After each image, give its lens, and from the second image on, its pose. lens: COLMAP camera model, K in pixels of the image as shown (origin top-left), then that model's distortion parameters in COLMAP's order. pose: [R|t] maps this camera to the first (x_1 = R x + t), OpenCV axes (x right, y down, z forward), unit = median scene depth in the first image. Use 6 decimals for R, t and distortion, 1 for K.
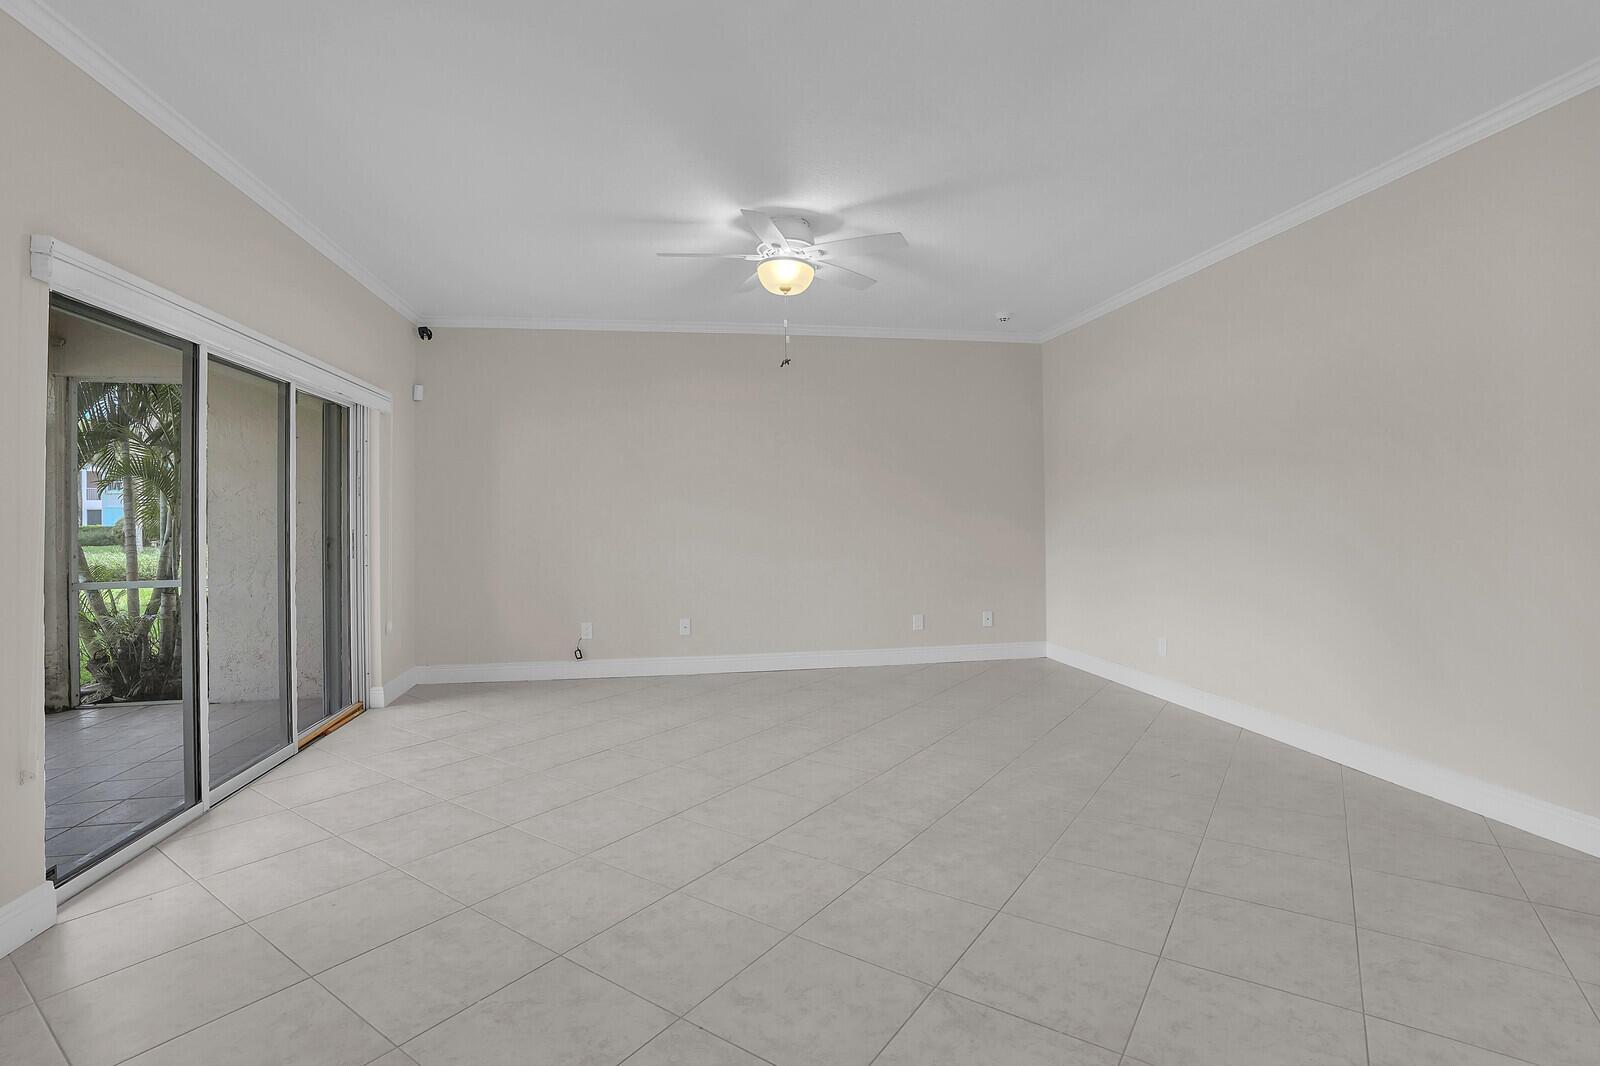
lens RADIAL K [[758.6, 0, 798.7], [0, 758.6, 500.2], [0, 0, 1]] dist [-0.065701, 0.022677]
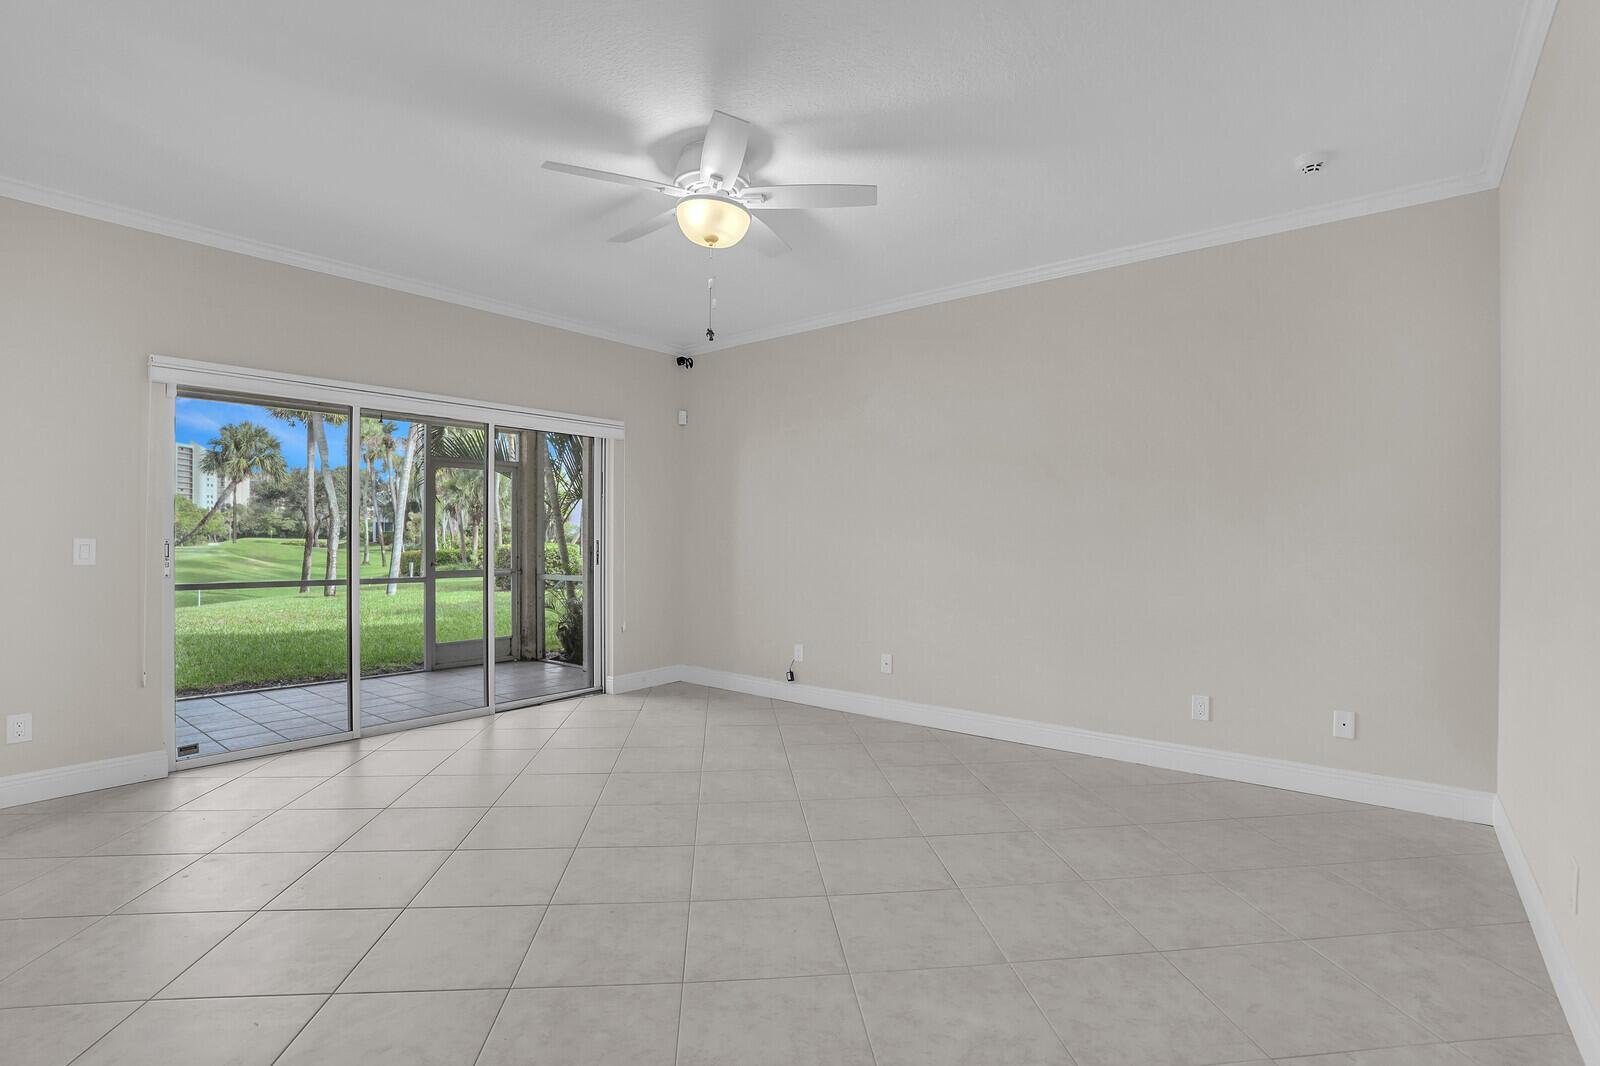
lens RADIAL K [[751.7, 0, 801.2], [0, 751.7, 528.1], [0, 0, 1]] dist [-0.072653, 0.026177]
pose [[0.651704, 0.006187, -0.758448, 0.454716], [0.007268, 0.999870, 0.014402, 0.004582], [0.758439, -0.014898, 0.651574, 0.416432]]
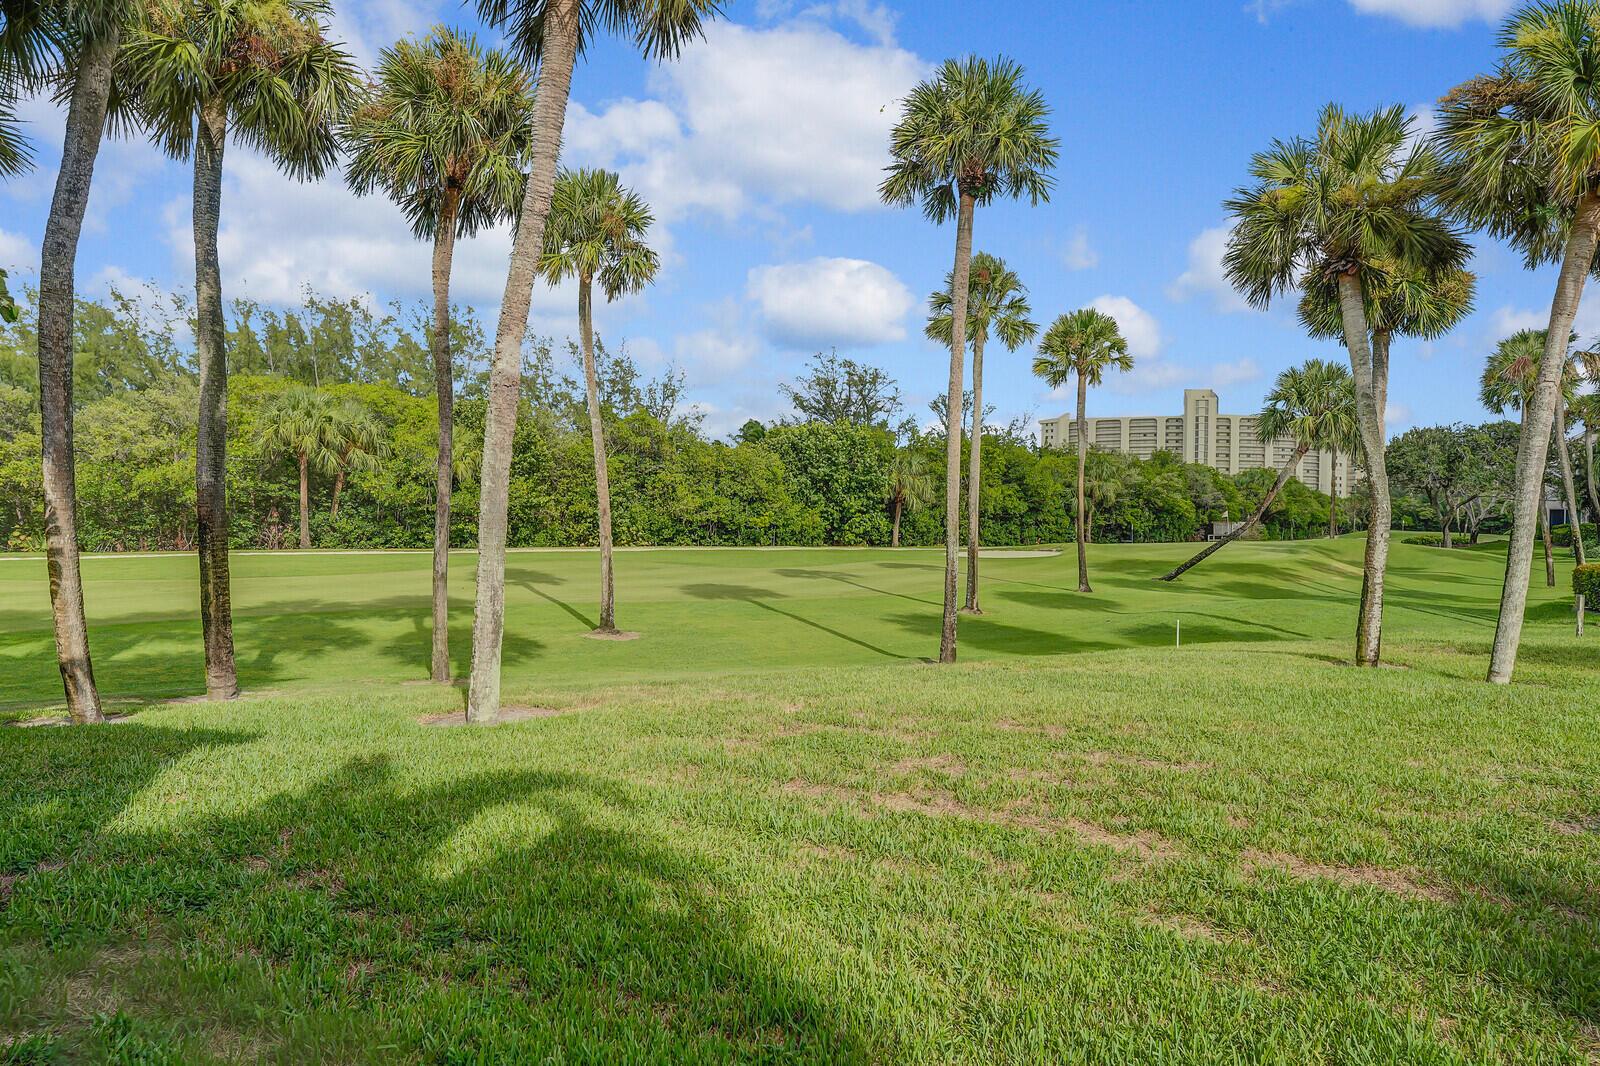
lens RADIAL K [[983.3, 0, 800.9], [0, 983.3, 526.0], [0, 0, 1]] dist [-0.049501, 0.036030]
pose [[-0.461935, 0.012911, -0.886820, -1.165986], [0.016821, 0.999842, 0.005795, 0.006229], [0.886754, -0.012240, -0.462079, 0.829881]]
